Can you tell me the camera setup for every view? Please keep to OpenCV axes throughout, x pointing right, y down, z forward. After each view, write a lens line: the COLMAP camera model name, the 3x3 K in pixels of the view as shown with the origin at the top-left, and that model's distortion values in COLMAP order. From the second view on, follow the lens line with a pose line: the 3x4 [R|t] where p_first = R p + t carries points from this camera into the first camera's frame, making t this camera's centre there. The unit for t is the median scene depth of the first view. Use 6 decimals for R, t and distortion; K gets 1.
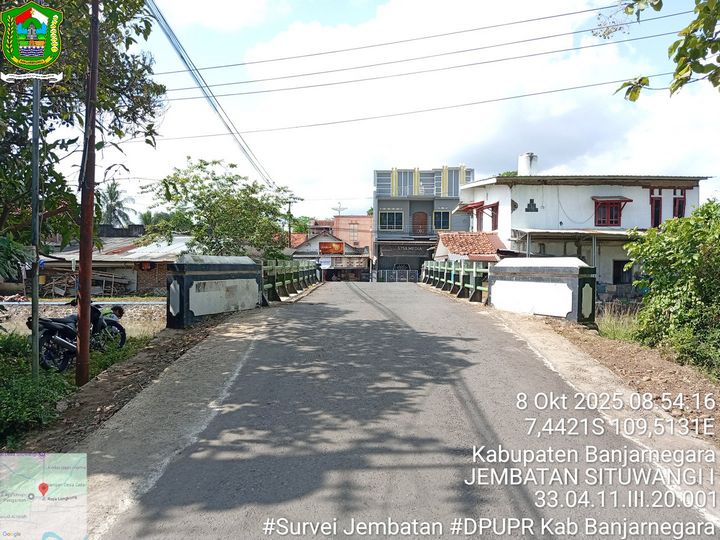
lens RADIAL K [[552.7, 0, 360.0], [0, 552.7, 270.0], [0, 0, 1]] dist [0.113664, -0.237386]
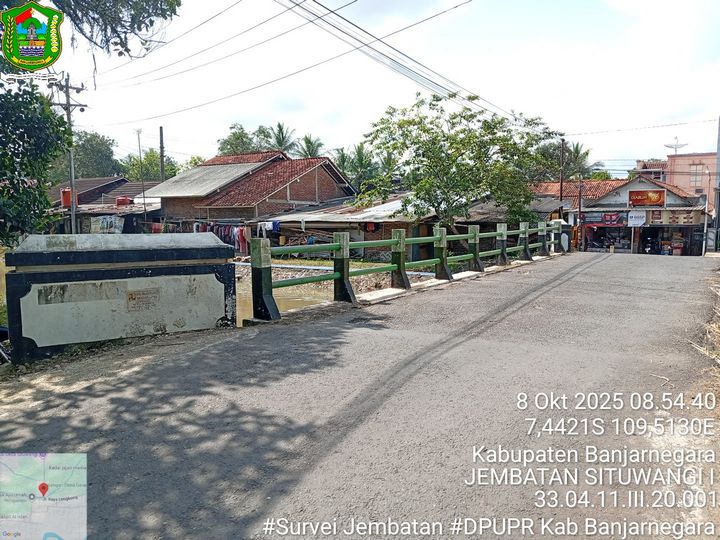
lens RADIAL K [[552.7, 0, 360.0], [0, 552.7, 270.0], [0, 0, 1]] dist [0.113664, -0.237386]
pose [[0.827033, 0.049118, -0.560004, 0.098080], [-0.000538, 0.996244, 0.086585, -0.014848], [0.562154, -0.071307, 0.823953, 0.261344]]
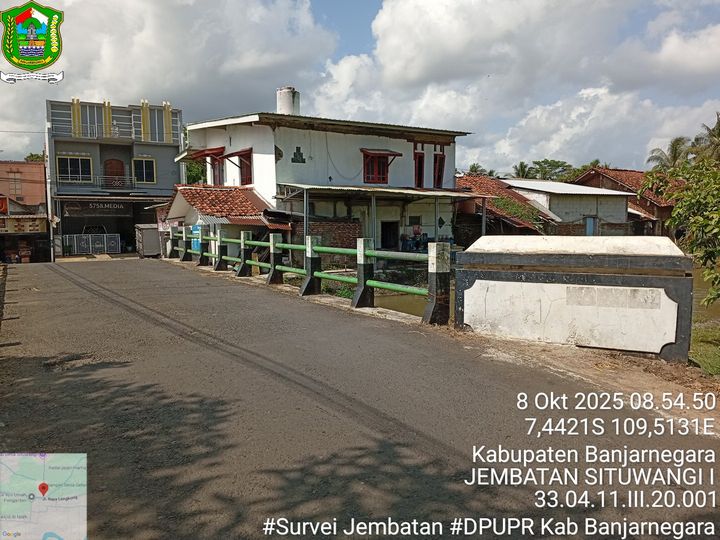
lens RADIAL K [[552.7, 0, 360.0], [0, 552.7, 270.0], [0, 0, 1]] dist [0.113664, -0.237386]
pose [[0.847047, -0.060807, 0.528029, -0.050509], [0.019251, 0.996292, 0.083850, -0.015239], [-0.531170, -0.060860, 0.845077, 0.260658]]
